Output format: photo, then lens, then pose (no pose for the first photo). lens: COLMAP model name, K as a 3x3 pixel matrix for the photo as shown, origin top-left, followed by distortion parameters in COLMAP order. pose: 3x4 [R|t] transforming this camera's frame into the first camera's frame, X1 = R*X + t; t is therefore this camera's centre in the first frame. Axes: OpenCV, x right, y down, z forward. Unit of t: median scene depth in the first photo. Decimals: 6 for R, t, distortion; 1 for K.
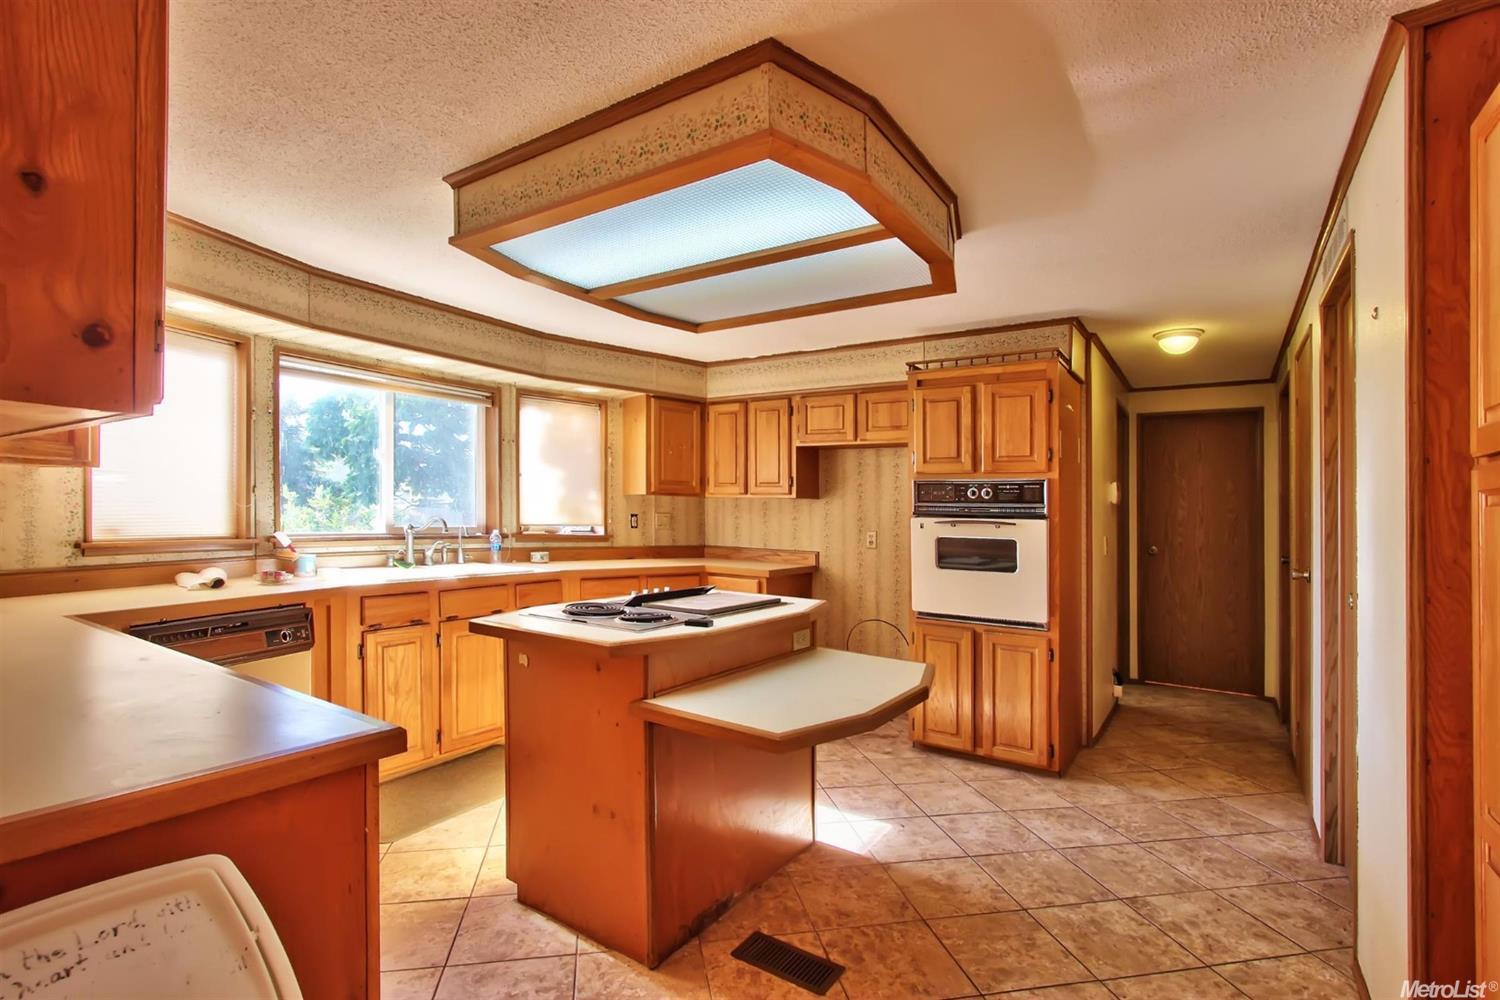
lens RADIAL K [[700.8, 0, 750.0], [0, 700.8, 500.0], [0, 0, 1]] dist [-0.002418, -0.000346]
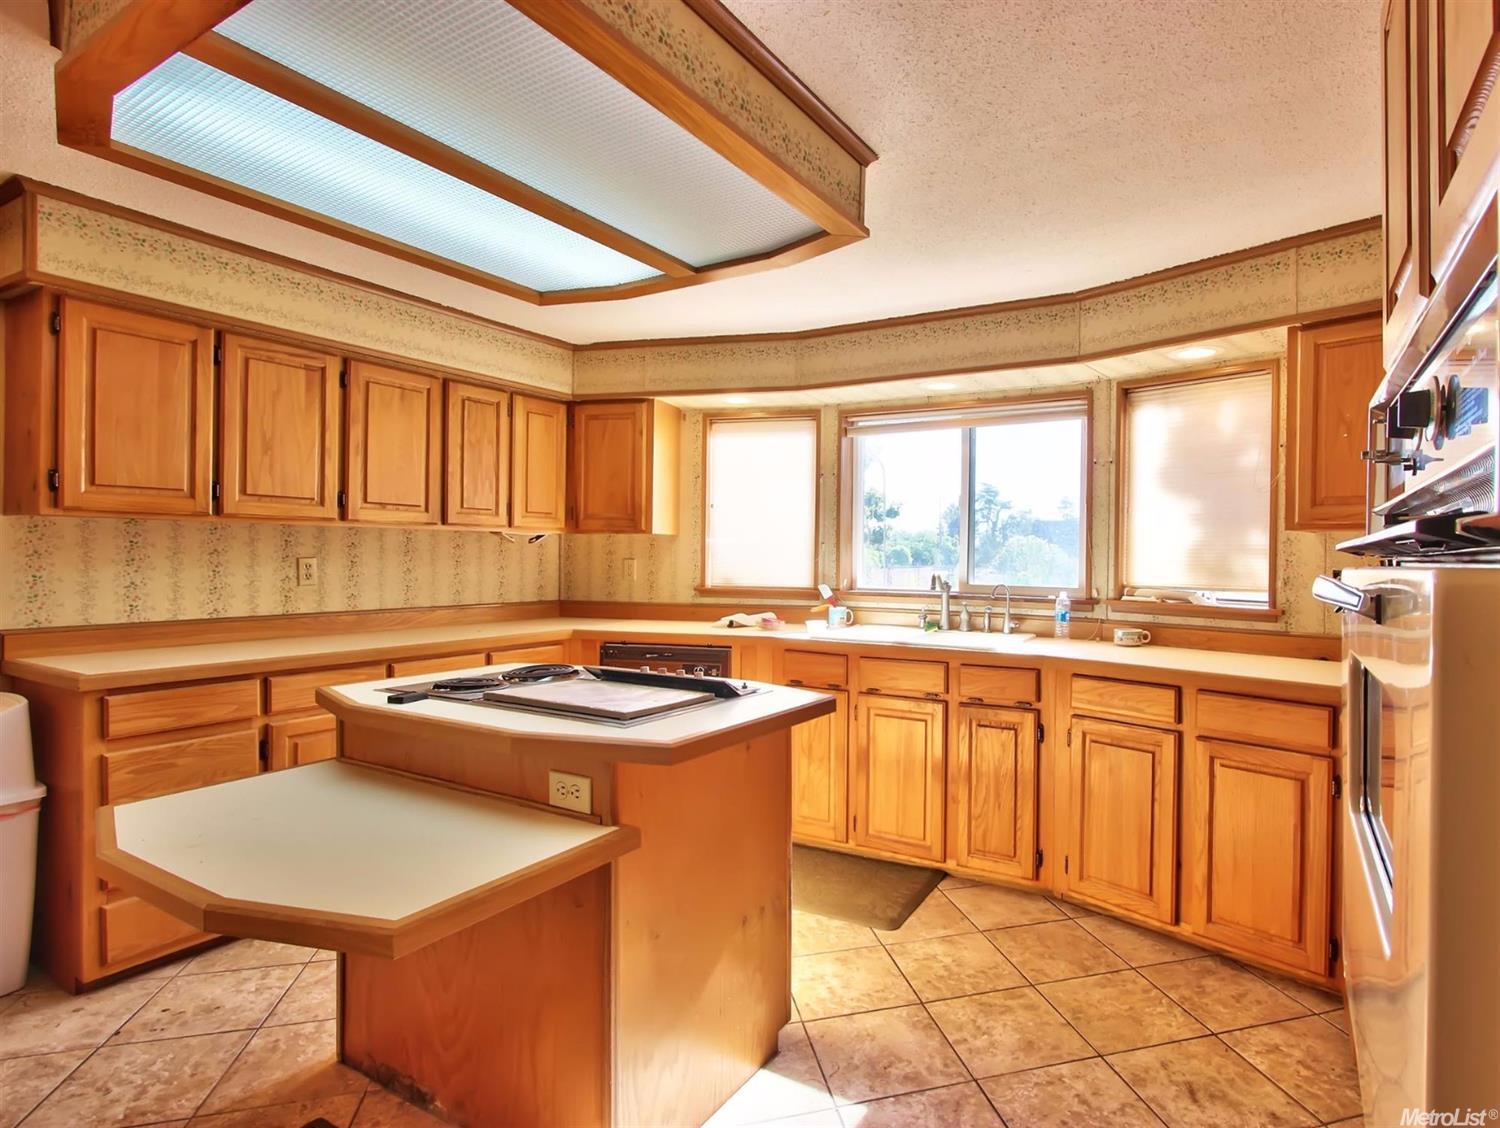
lens RADIAL K [[766.2, 0, 750.0], [0, 766.2, 564.0], [0, 0, 1]] dist [0.001199, 0.000196]
pose [[0.090348, -0.008568, -0.995873, 0.454802], [0.010538, 0.999915, -0.007647, 0.020537], [0.995854, -0.009804, 0.090431, 0.732018]]
